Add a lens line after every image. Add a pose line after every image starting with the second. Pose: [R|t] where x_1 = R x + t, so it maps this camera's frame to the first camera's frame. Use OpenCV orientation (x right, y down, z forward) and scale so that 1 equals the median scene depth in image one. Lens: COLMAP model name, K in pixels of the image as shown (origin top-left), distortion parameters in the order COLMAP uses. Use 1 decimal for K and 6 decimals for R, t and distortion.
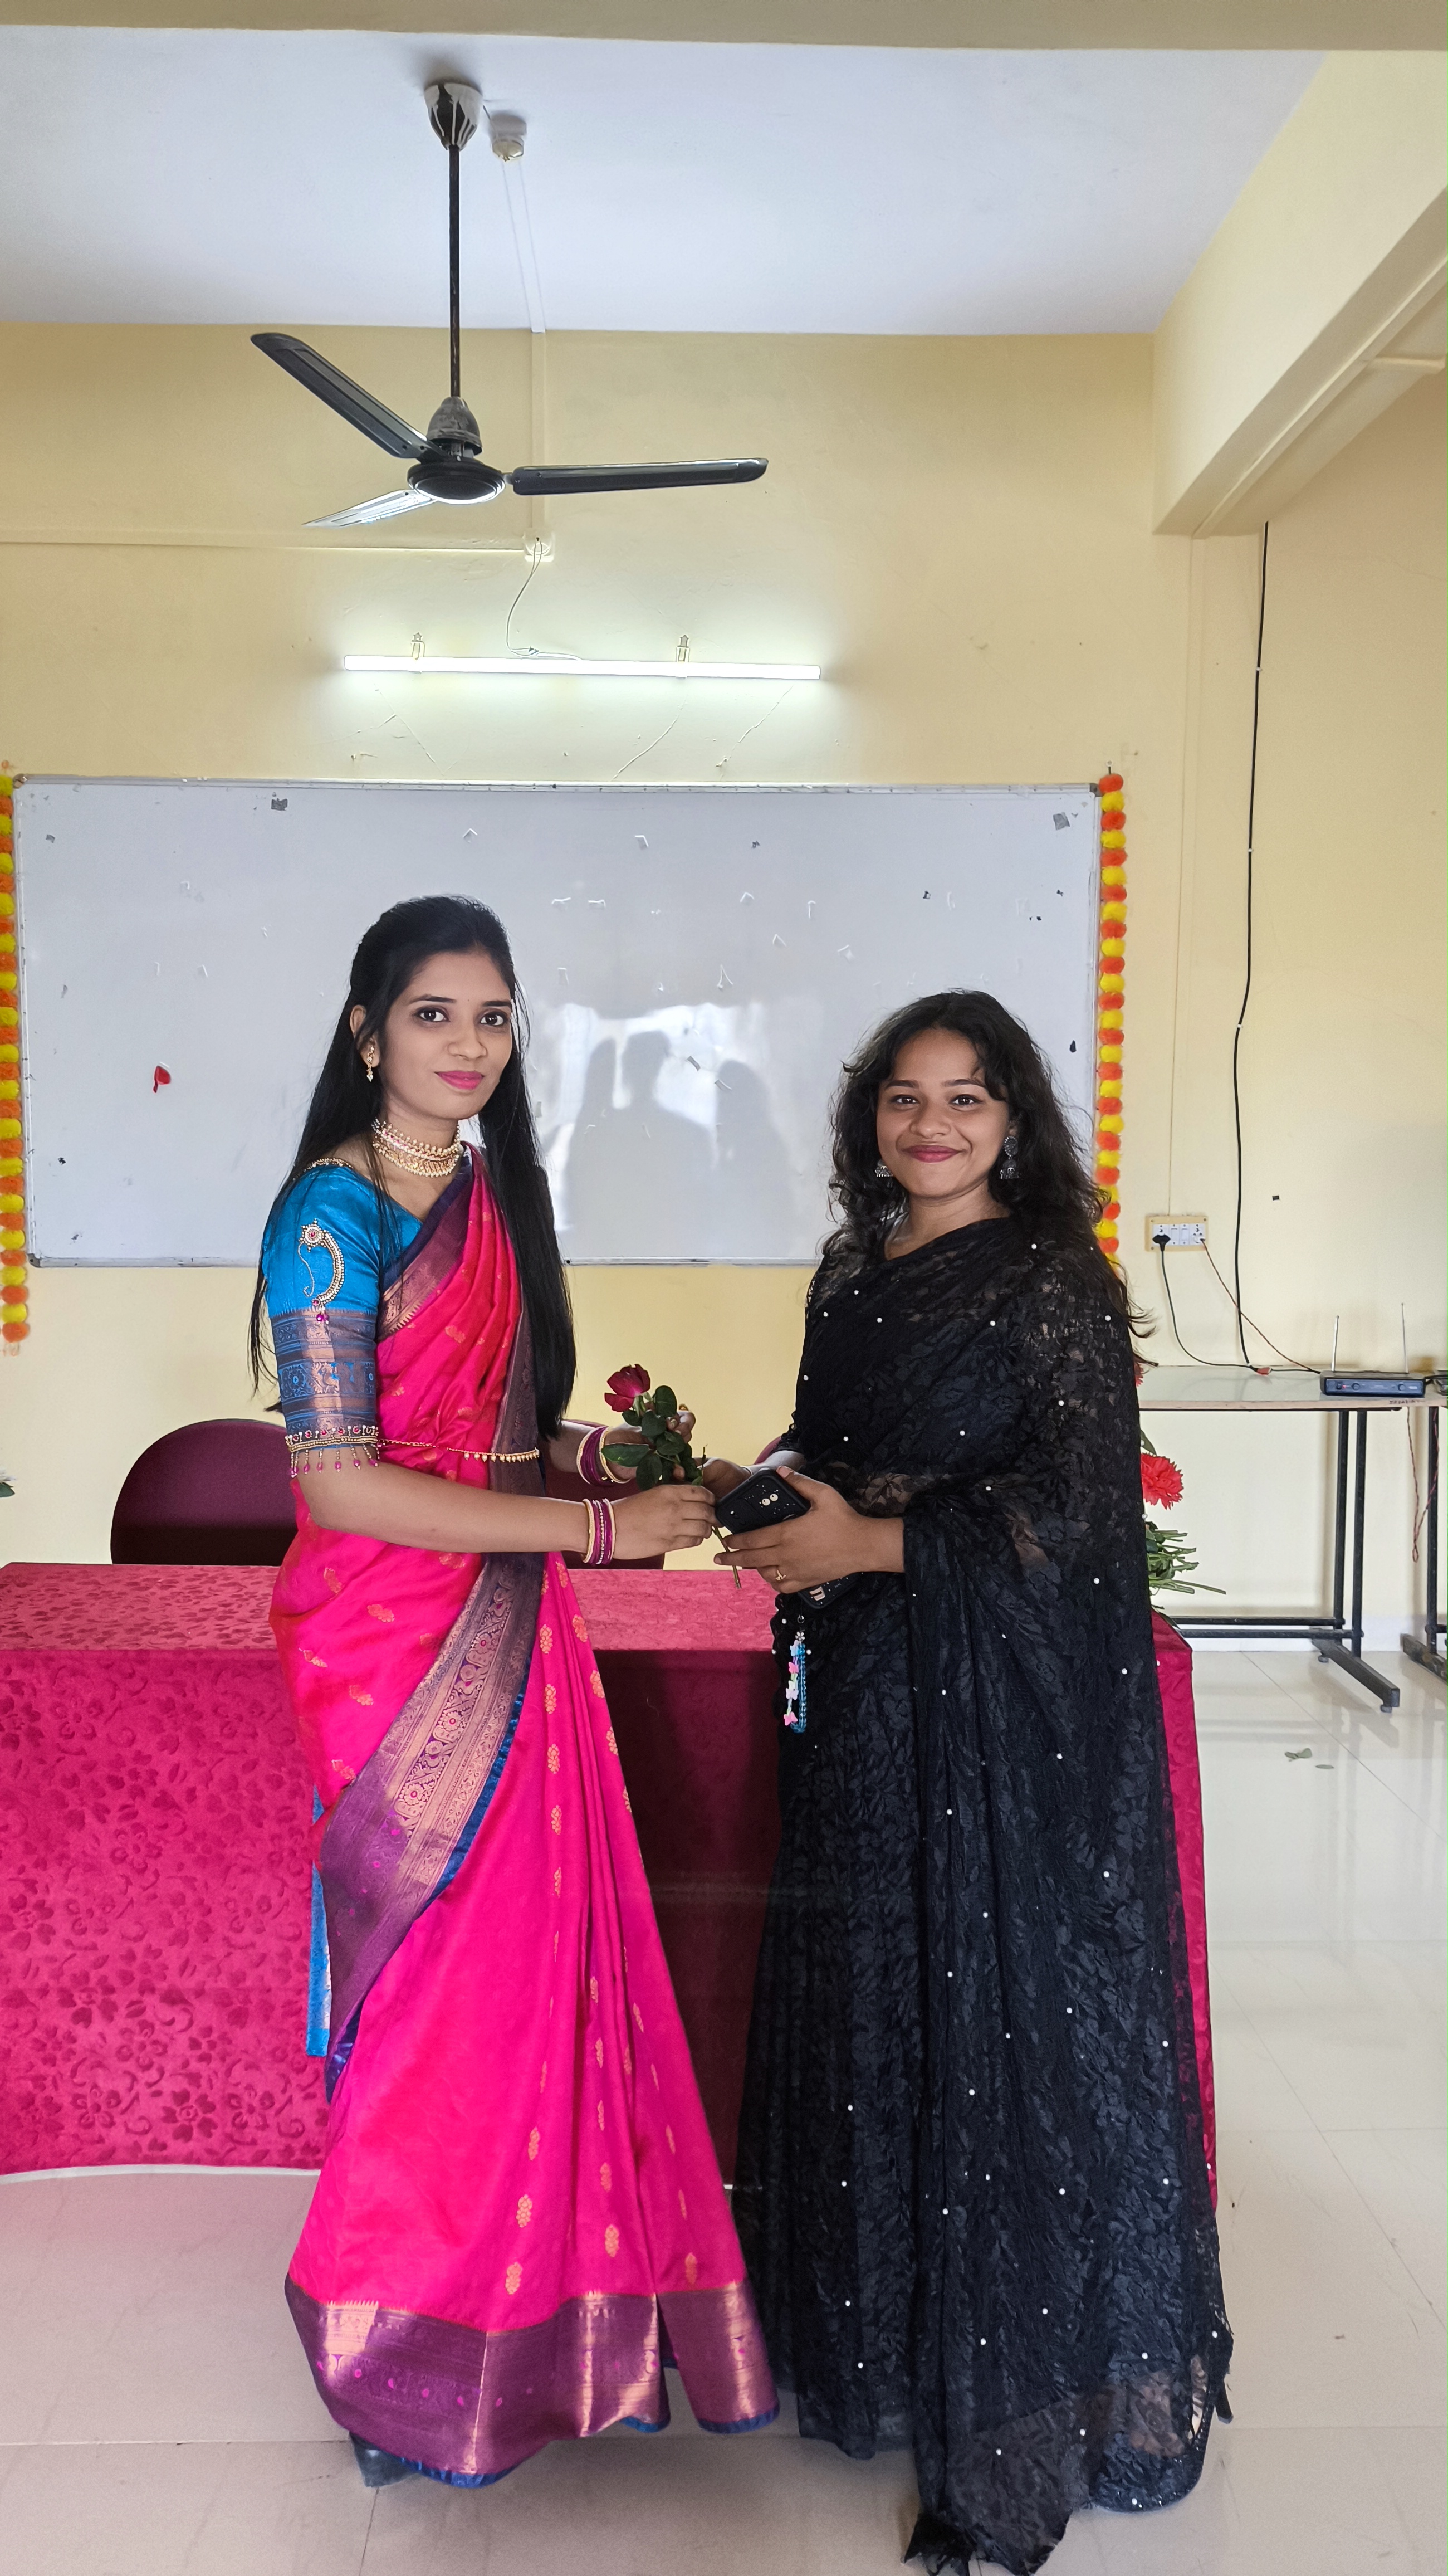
lens RADIAL K [[1887.3, 0, 706.3], [0, 1887.3, 1274.6], [0, 0, 1]] dist [0.095968, -0.172442]
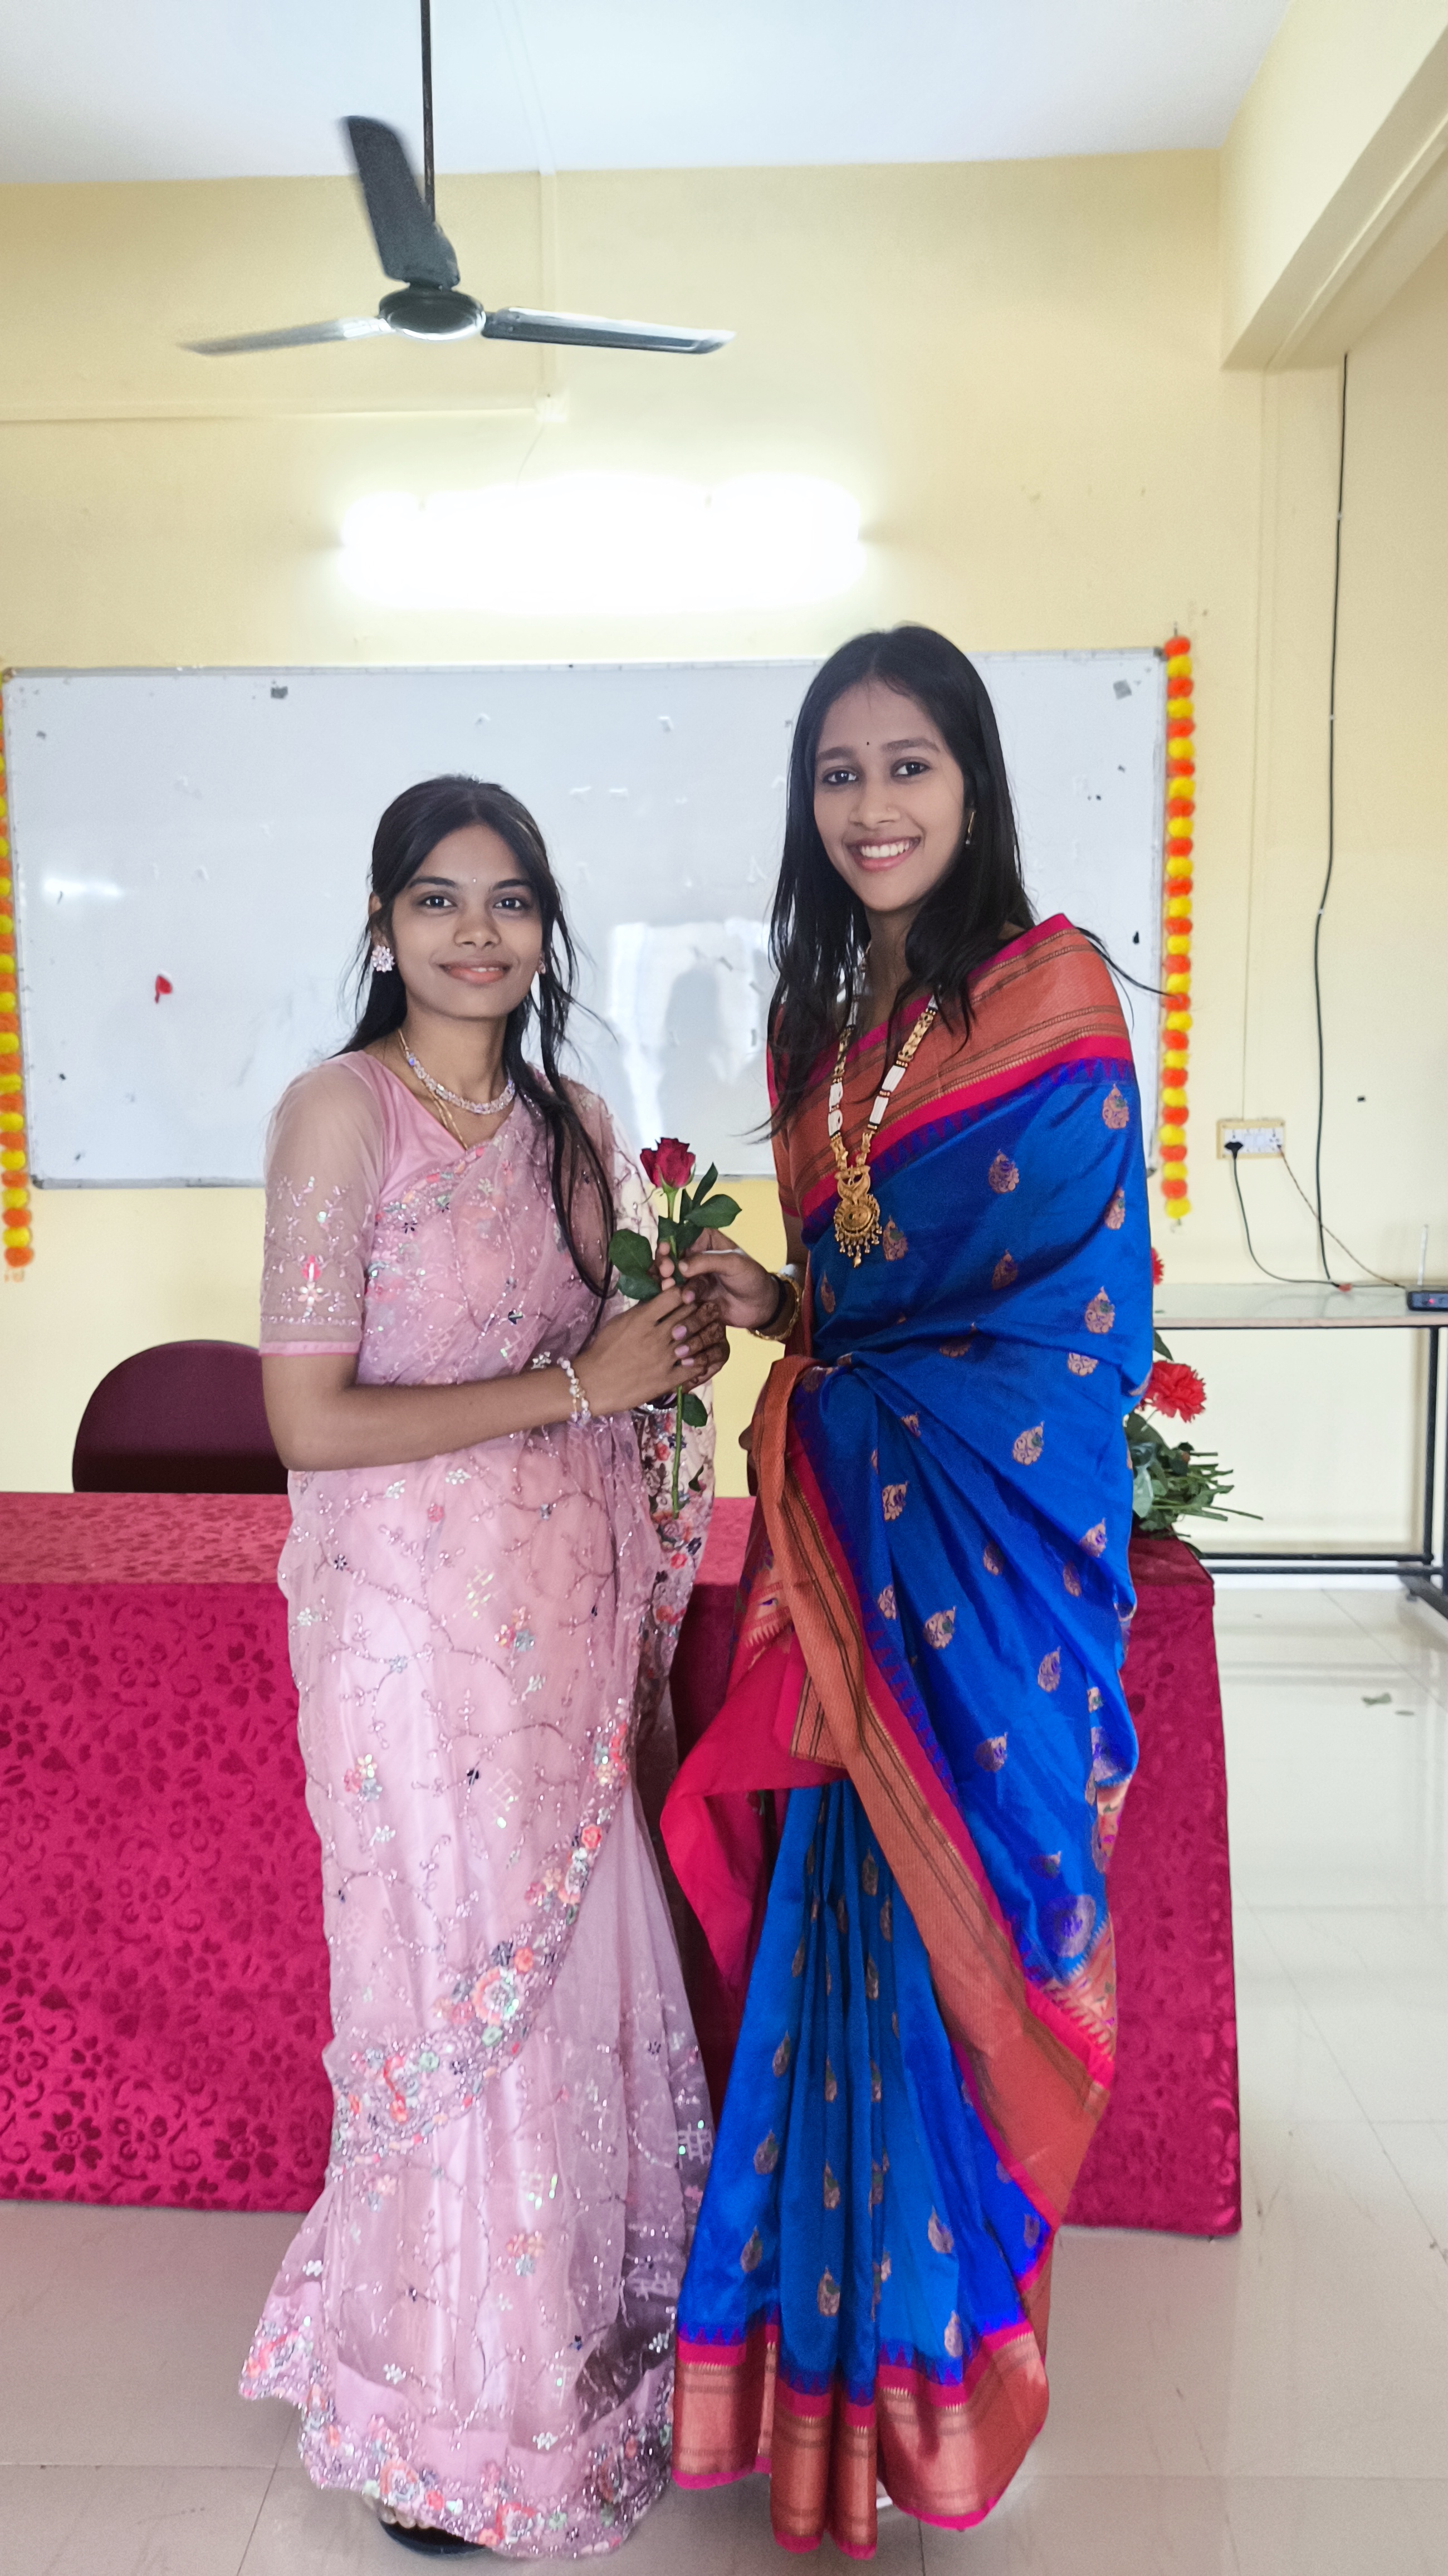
lens RADIAL K [[1887.3, 0, 724.1], [0, 1887.3, 1274.4], [0, 0, 1]] dist [0.095968, -0.172442]
pose [[0.998618, -0.008939, -0.051799, 0.040711], [0.010507, 0.999492, 0.030081, 0.013779], [0.051504, -0.030583, 0.998204, 0.065646]]
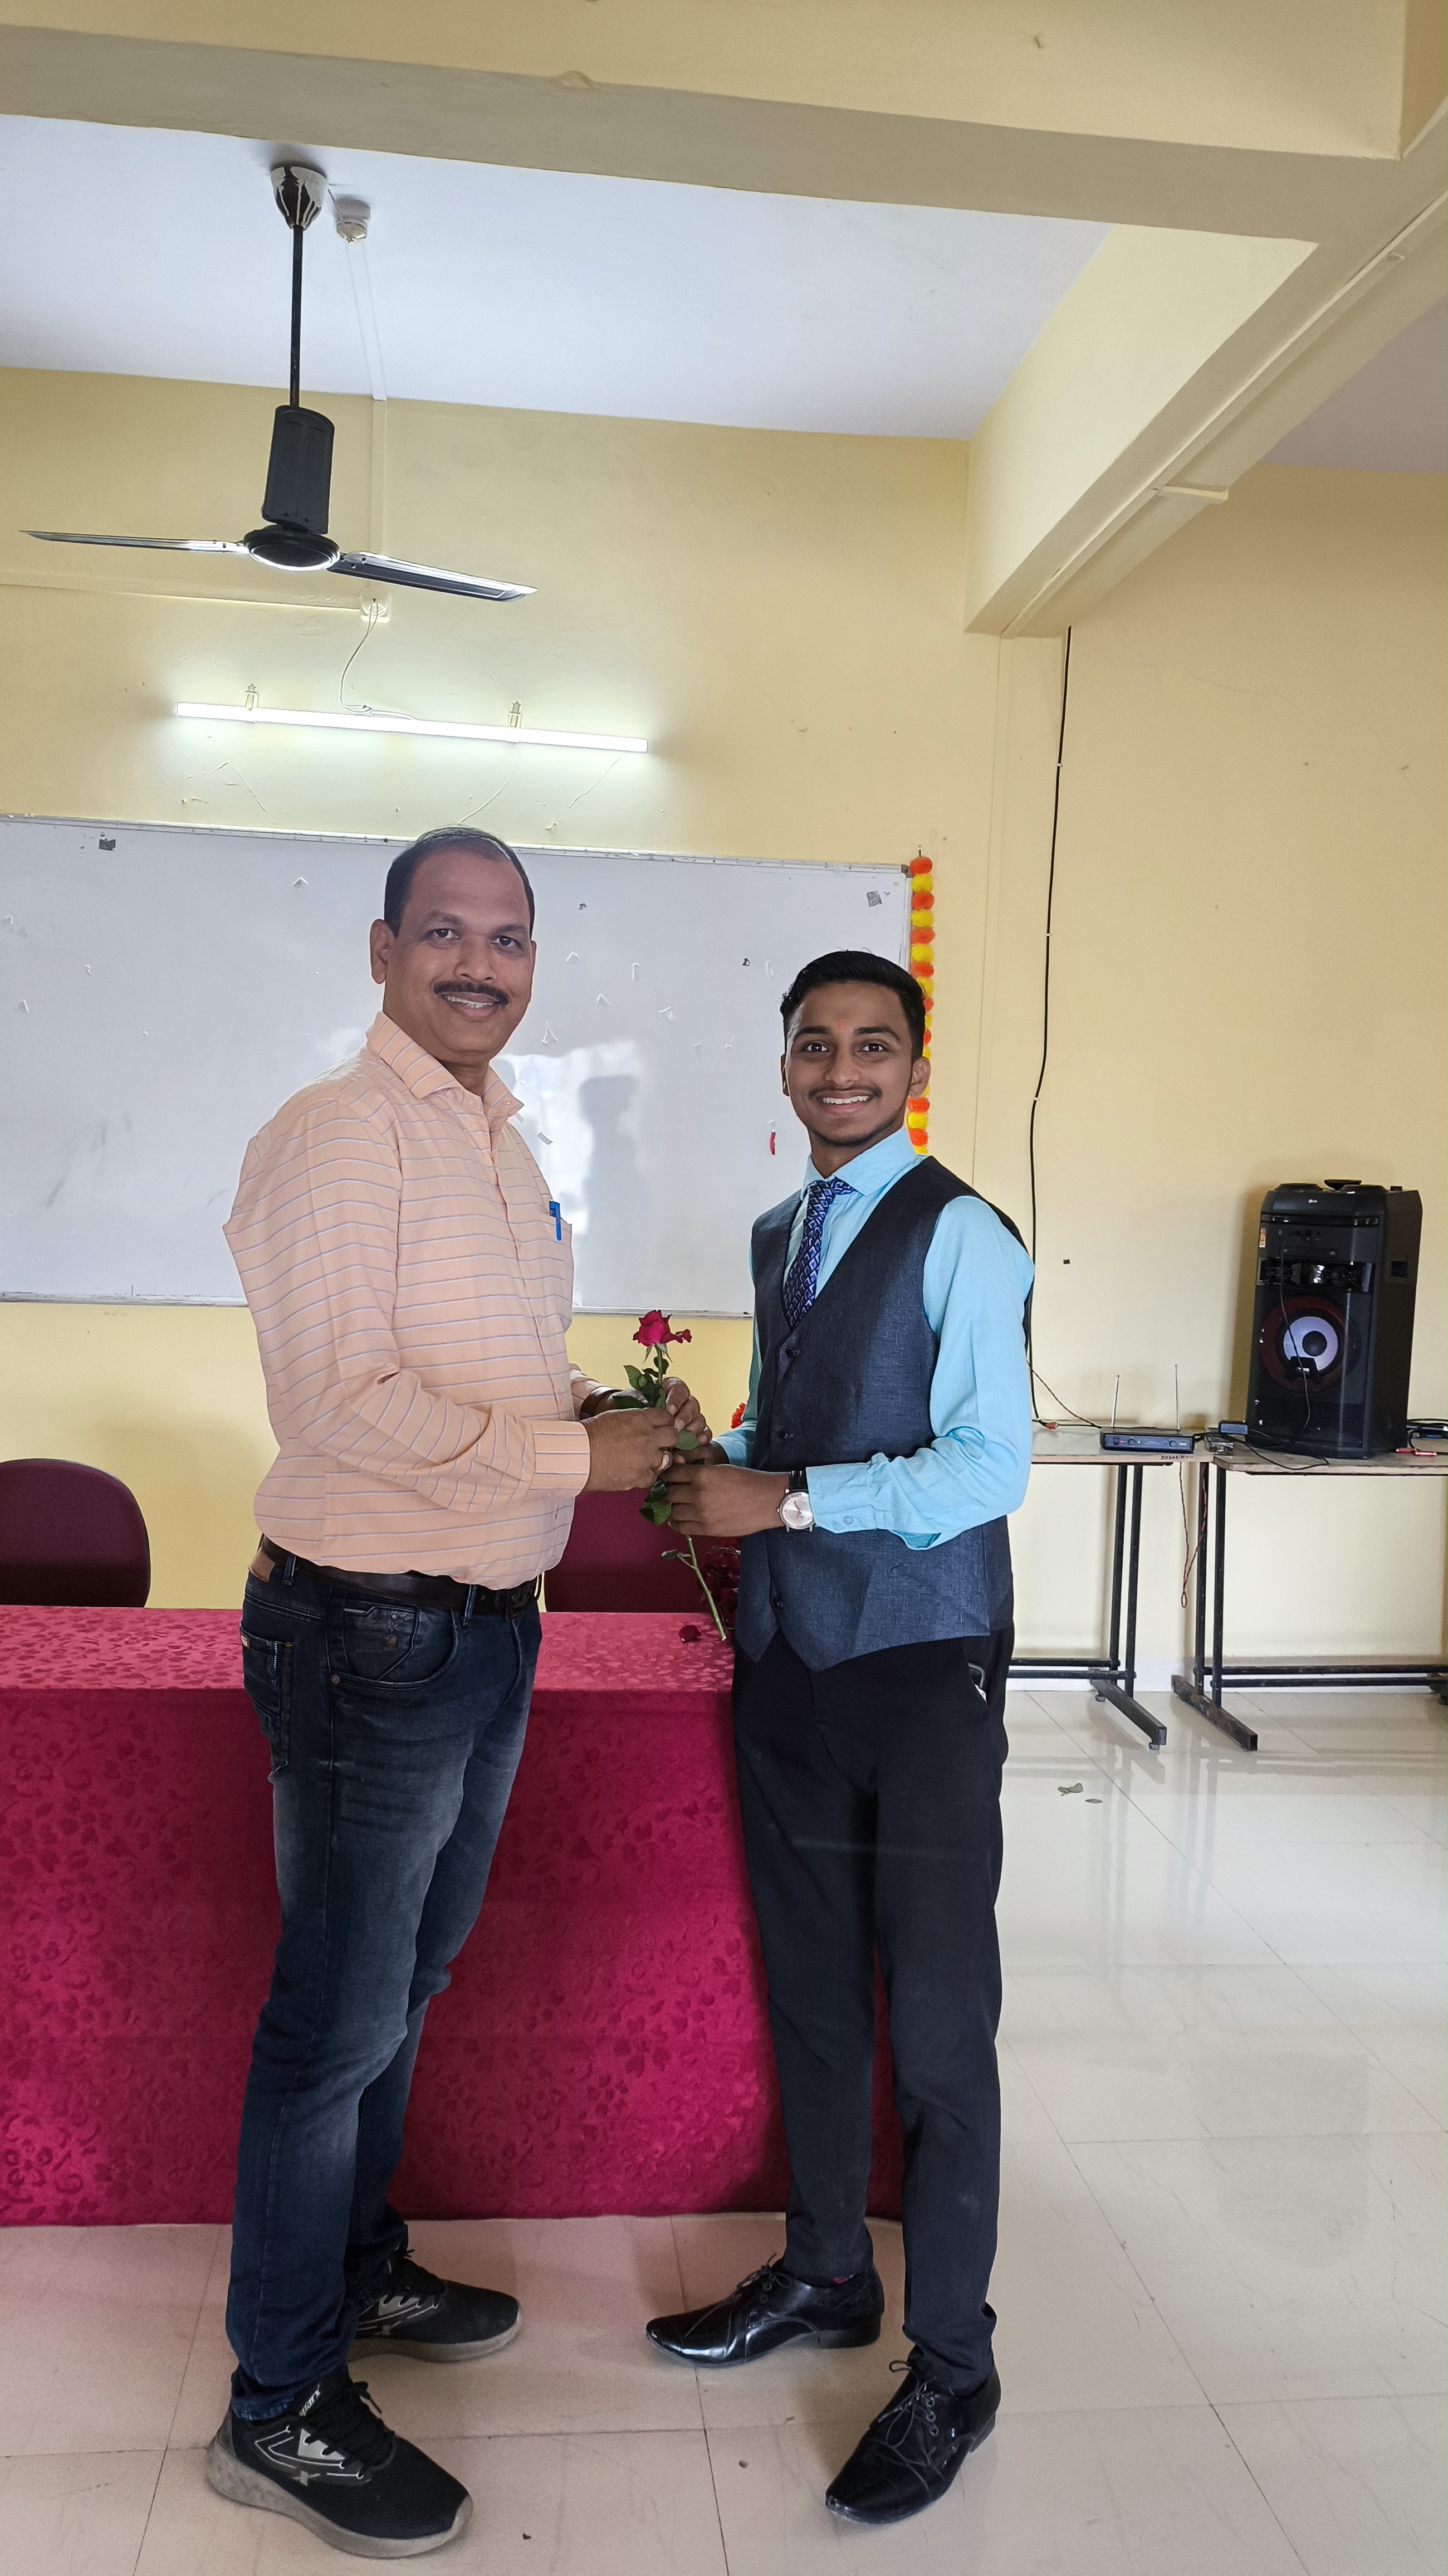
lens RADIAL K [[1887.3, 0, 730.2], [0, 1887.3, 1285.0], [0, 0, 1]] dist [0.095968, -0.172442]
pose [[0.994755, 0.025246, 0.099121, 0.009228], [-0.023999, 0.999617, -0.013755, -0.008720], [-0.099430, 0.011304, 0.994980, -0.032936]]
